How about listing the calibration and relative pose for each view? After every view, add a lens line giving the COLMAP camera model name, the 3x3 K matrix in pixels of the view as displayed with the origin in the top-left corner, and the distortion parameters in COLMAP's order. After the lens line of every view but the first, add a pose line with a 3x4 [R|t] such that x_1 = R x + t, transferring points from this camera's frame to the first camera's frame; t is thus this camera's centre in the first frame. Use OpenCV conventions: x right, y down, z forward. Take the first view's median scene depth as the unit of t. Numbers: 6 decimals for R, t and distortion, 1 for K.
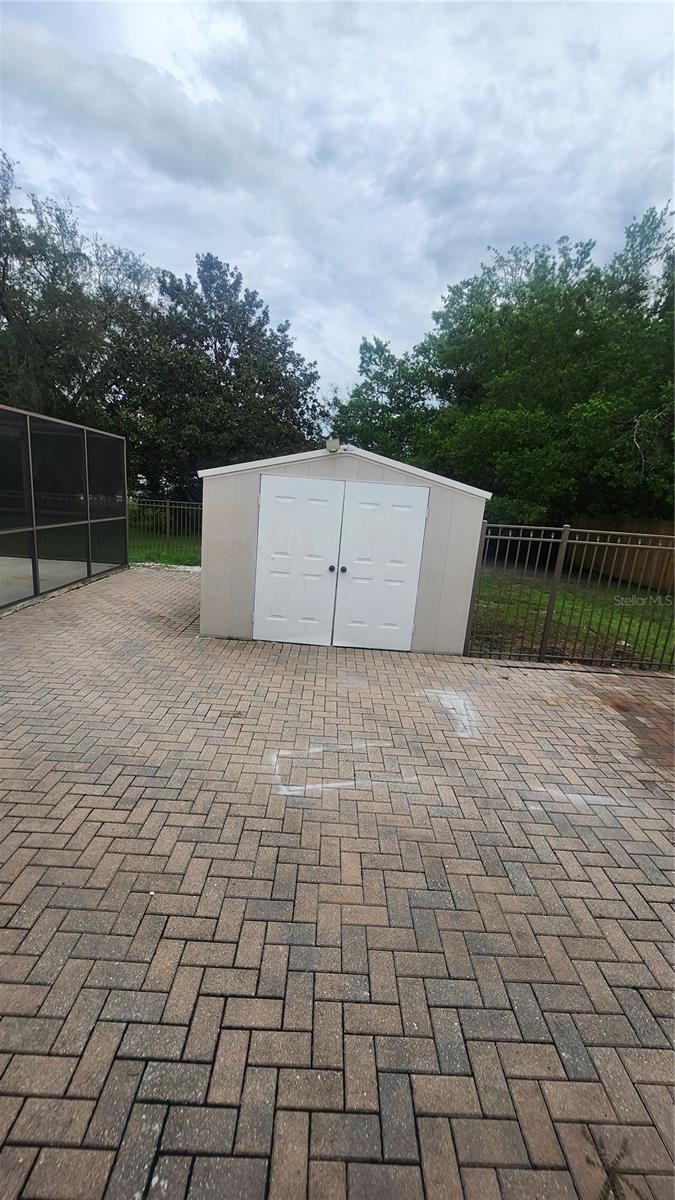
lens RADIAL K [[469.0, 0, 339.6], [0, 469.0, 602.1], [0, 0, 1]] dist [-0.008127, -0.001111]
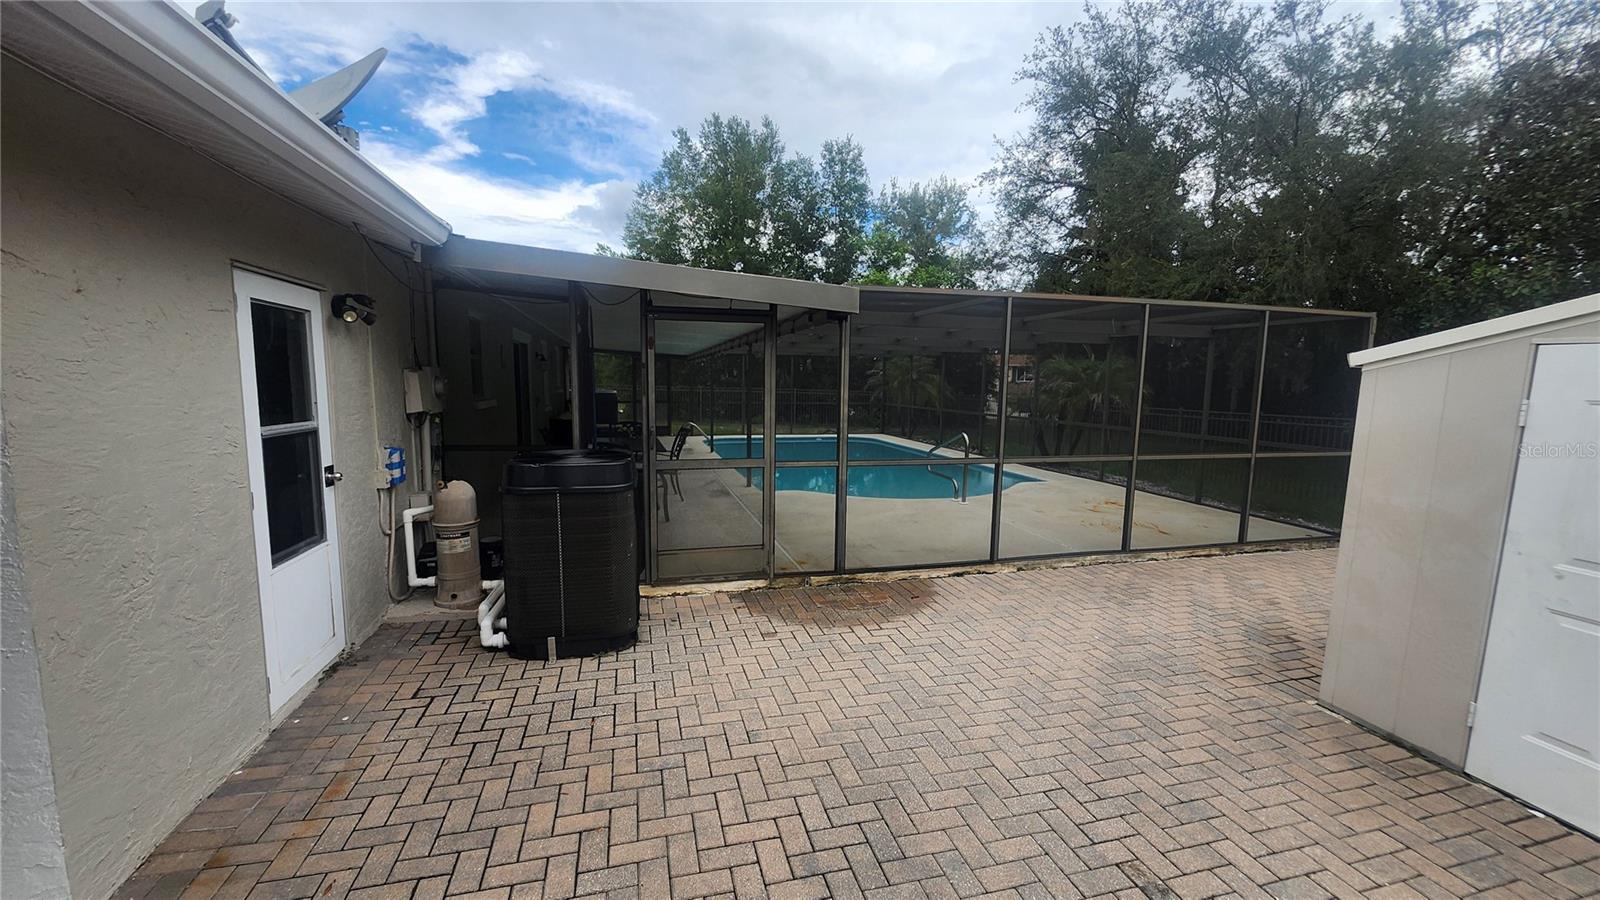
lens RADIAL K [[625.3, 0, 798.2], [0, 625.3, 455.6], [0, 0, 1]] dist [-0.008127, -0.001111]
pose [[0.240548, 0.052583, -0.969212, 0.163170], [-0.219312, 0.975654, -0.001498, -0.053629], [0.945536, 0.212920, 0.246223, 0.320451]]
